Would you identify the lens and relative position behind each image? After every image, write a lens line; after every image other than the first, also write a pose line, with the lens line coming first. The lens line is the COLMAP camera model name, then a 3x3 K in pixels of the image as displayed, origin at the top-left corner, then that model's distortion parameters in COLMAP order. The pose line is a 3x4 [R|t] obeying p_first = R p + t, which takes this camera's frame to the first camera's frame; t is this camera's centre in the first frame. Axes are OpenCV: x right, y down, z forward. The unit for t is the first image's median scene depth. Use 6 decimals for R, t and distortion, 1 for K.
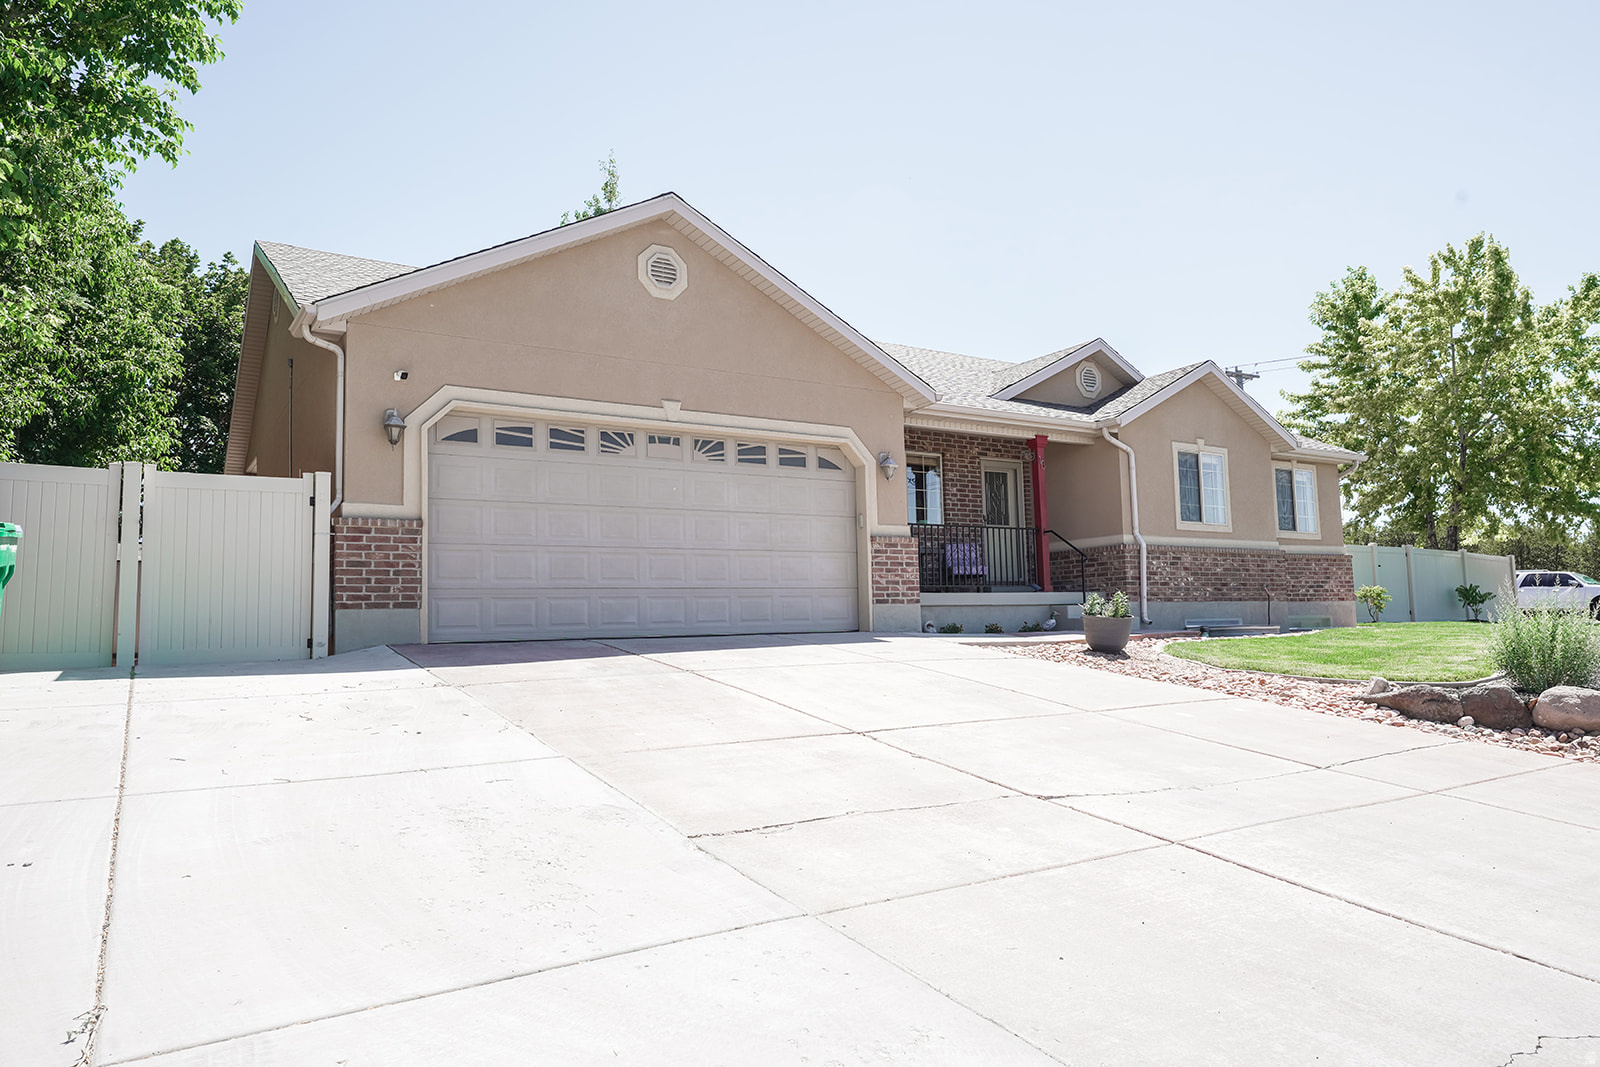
lens RADIAL K [[1058.1, 0, 802.3], [0, 1058.1, 537.1], [0, 0, 1]] dist [0.025462, -0.003871]
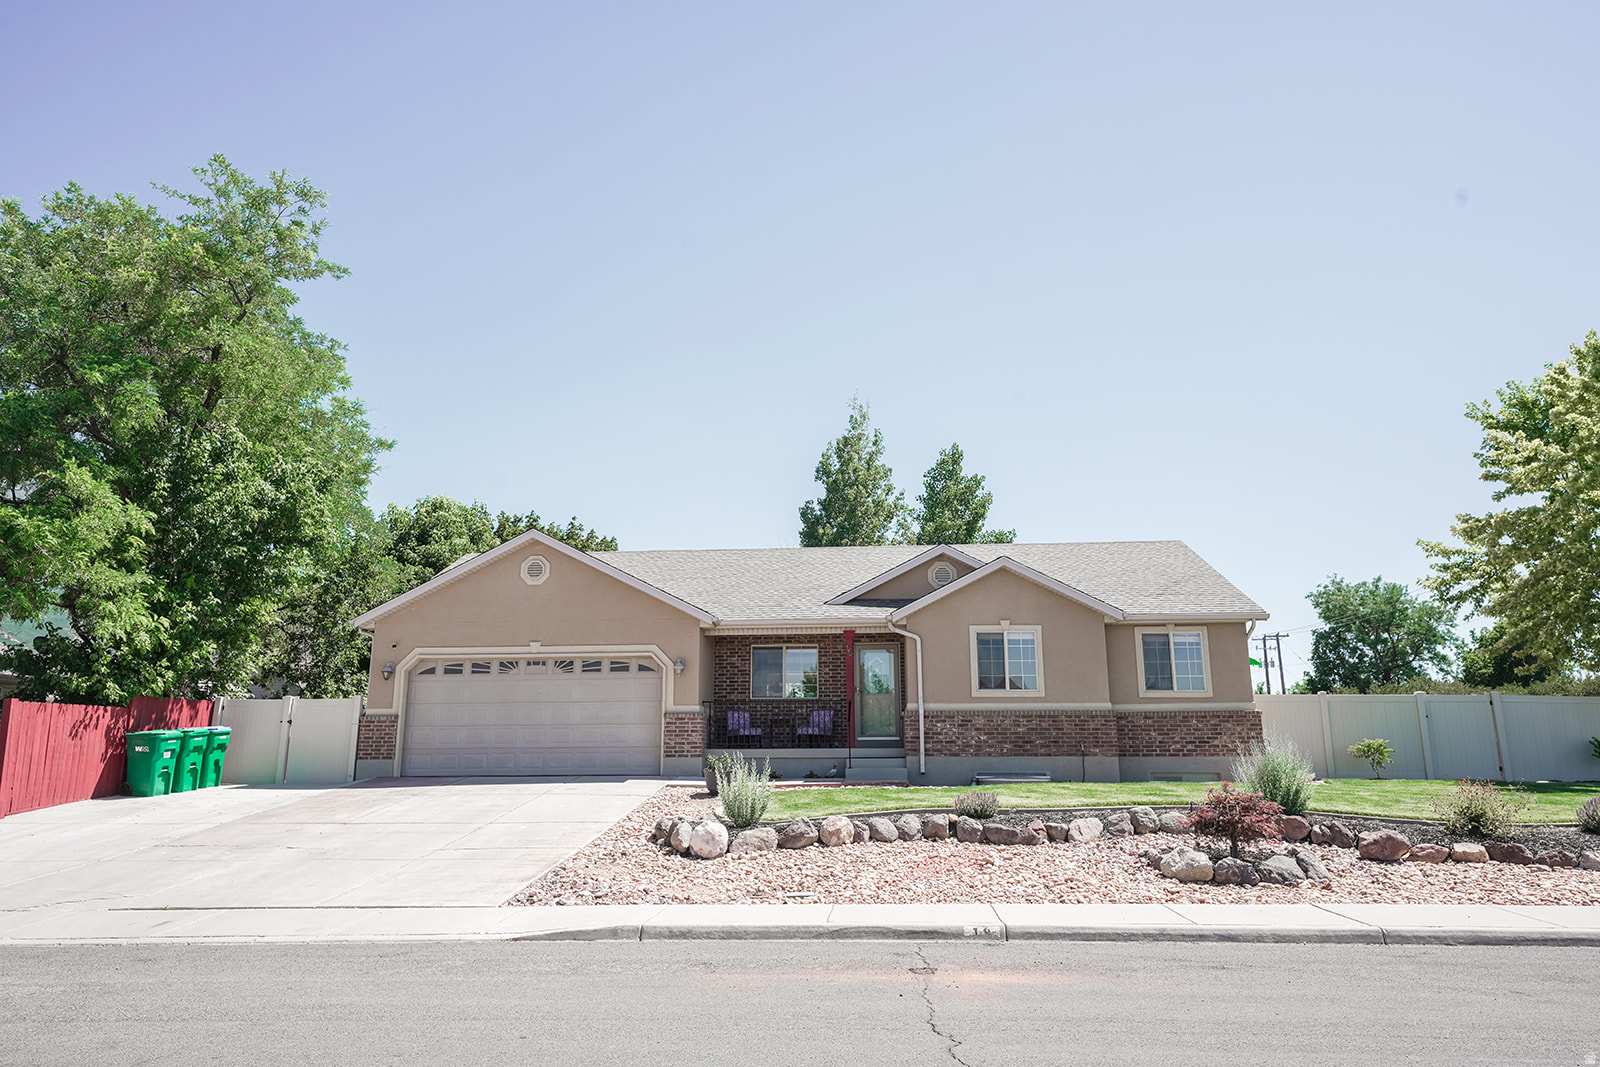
lens RADIAL K [[1058.1, 0, 799.0], [0, 1058.1, 544.7], [0, 0, 1]] dist [0.025462, -0.003871]
pose [[0.790646, -0.102583, -0.603618, 1.214167], [0.037266, 0.992099, -0.119792, -0.054574], [0.611138, 0.072218, 0.788223, -0.141724]]
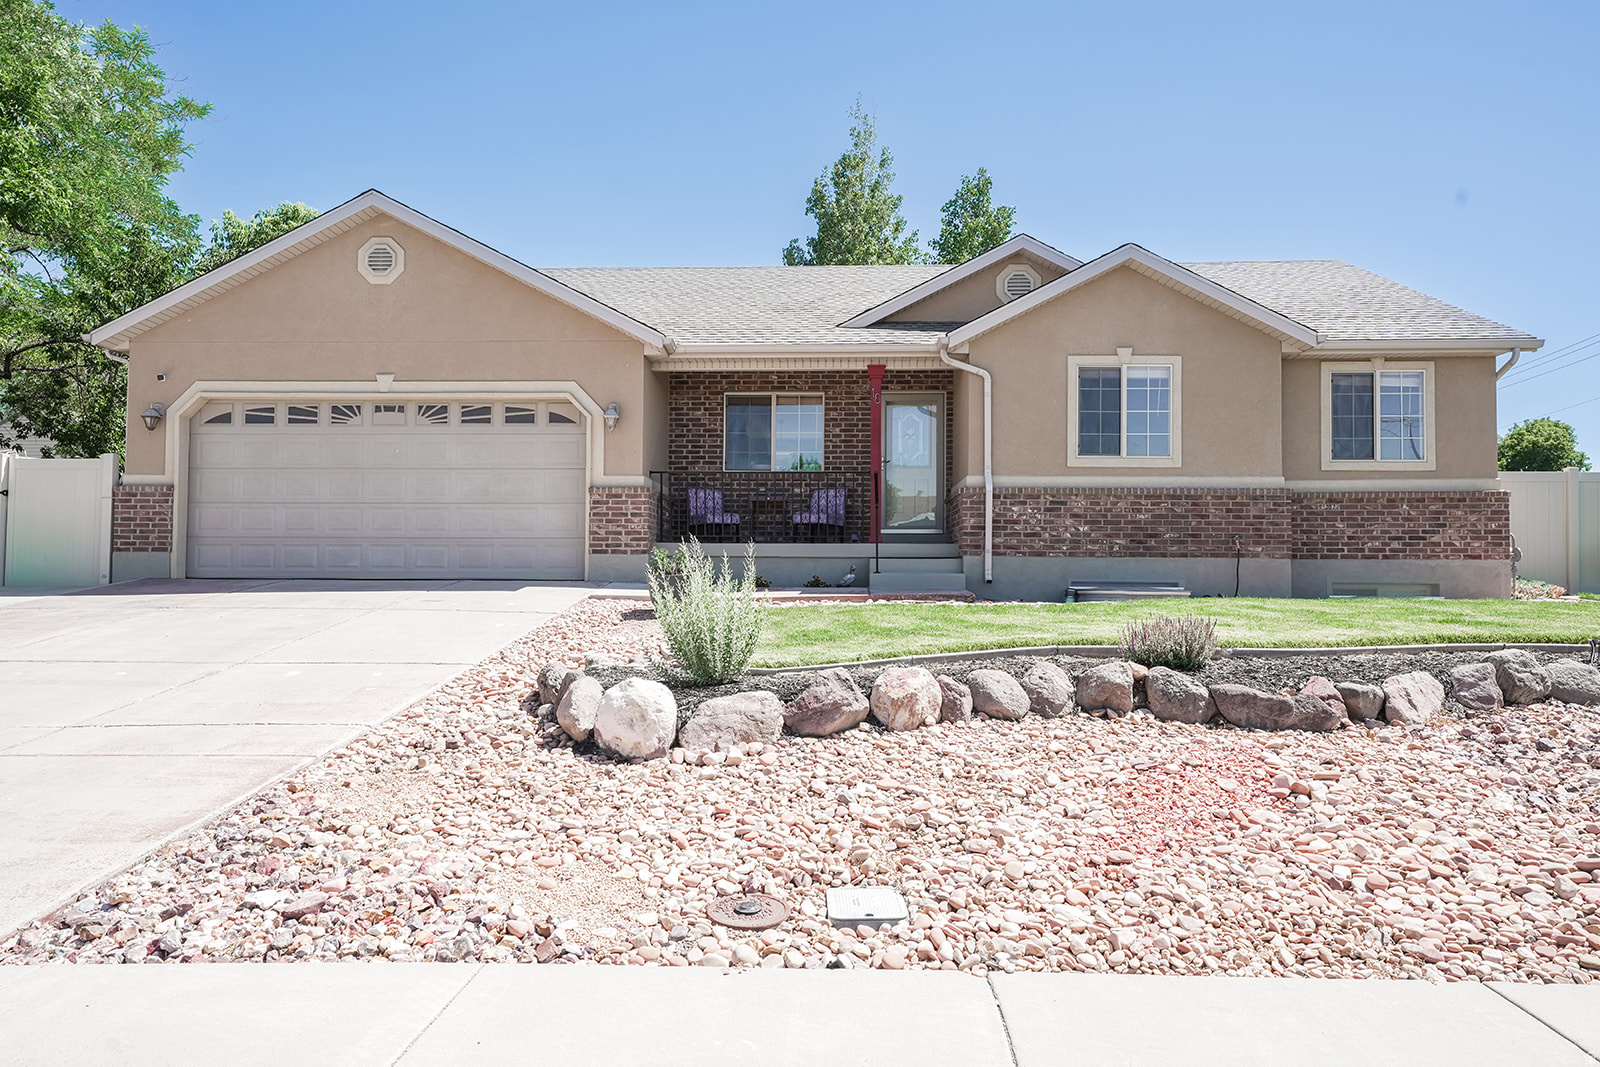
lens RADIAL K [[1058.1, 0, 799.5], [0, 1058.1, 544.6], [0, 0, 1]] dist [0.025462, -0.003871]
pose [[0.808208, 0.014146, -0.588728, 0.836722], [0.025150, 0.997970, 0.058506, -0.000659], [0.588360, -0.062092, 0.806211, 0.297009]]
